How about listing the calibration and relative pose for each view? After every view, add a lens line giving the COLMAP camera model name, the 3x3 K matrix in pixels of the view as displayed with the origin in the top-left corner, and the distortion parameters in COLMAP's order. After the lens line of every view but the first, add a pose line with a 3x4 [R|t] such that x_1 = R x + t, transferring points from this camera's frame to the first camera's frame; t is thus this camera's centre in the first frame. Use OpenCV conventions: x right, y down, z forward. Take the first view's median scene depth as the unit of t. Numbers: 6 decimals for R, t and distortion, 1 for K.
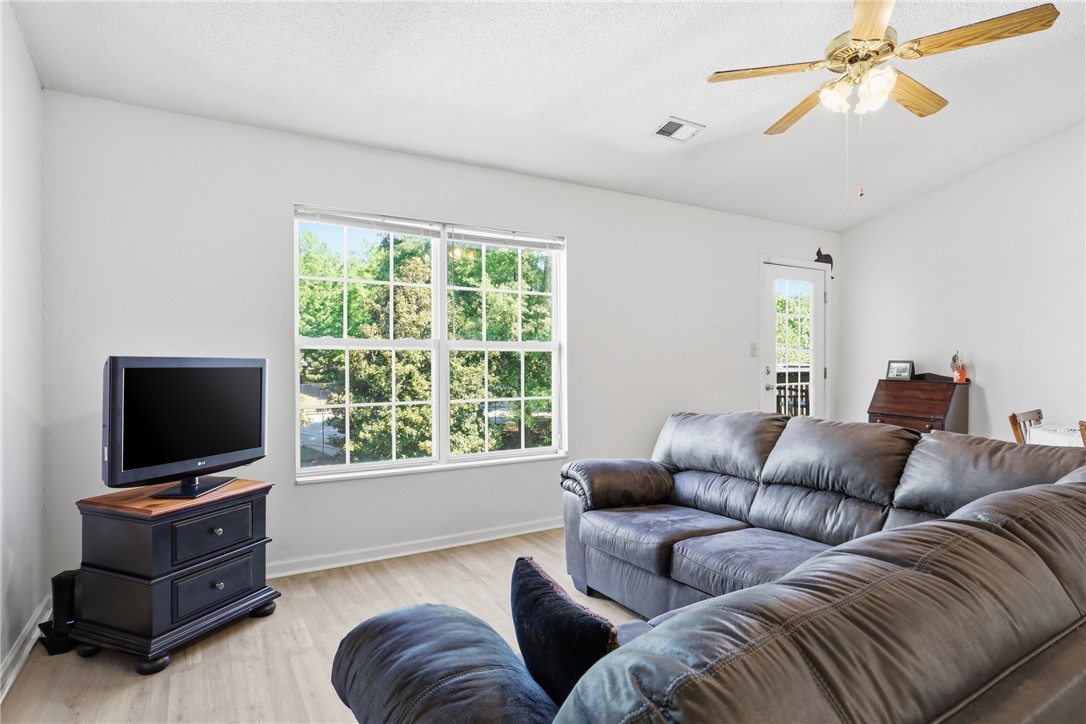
lens RADIAL K [[586.0, 0, 541.4], [0, 586.0, 358.0], [0, 0, 1]] dist [-0.016011, -0.000386]
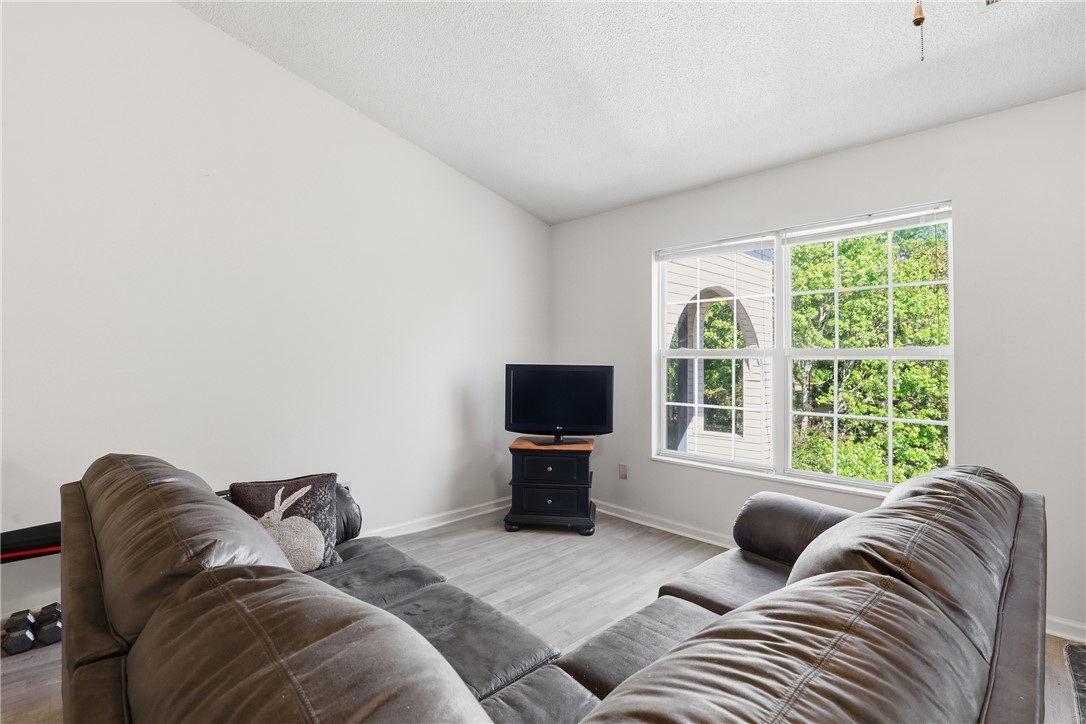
lens RADIAL K [[522.1, 0, 566.2], [0, 522.1, 355.9], [0, 0, 1]] dist [-0.001516, -0.000321]
pose [[0.240640, -0.006594, -0.970592, 0.425652], [-0.007292, 0.999936, -0.008601, -0.006439], [0.970587, 0.009148, 0.240576, 0.313883]]
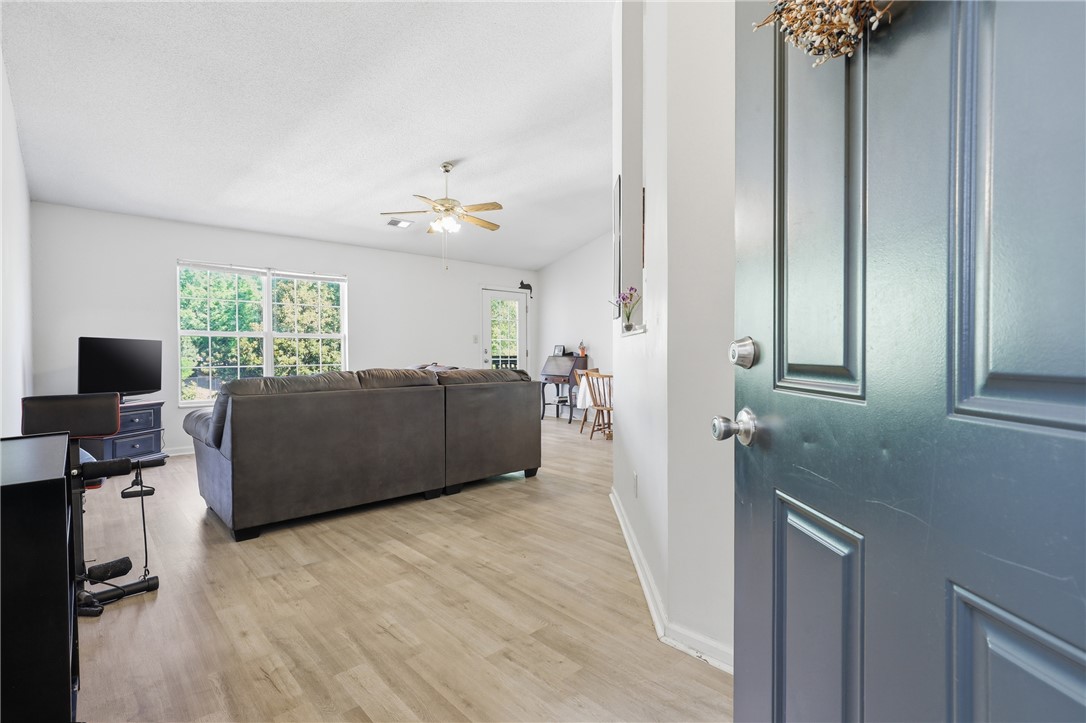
lens RADIAL K [[509.1, 0, 543.8], [0, 509.1, 355.8], [0, 0, 1]] dist [-0.018227, -0.000406]
pose [[0.977755, -0.006147, 0.209658, 0.239591], [0.005081, 0.999971, 0.005624, 0.027198], [-0.209687, -0.004434, 0.977759, -0.512423]]
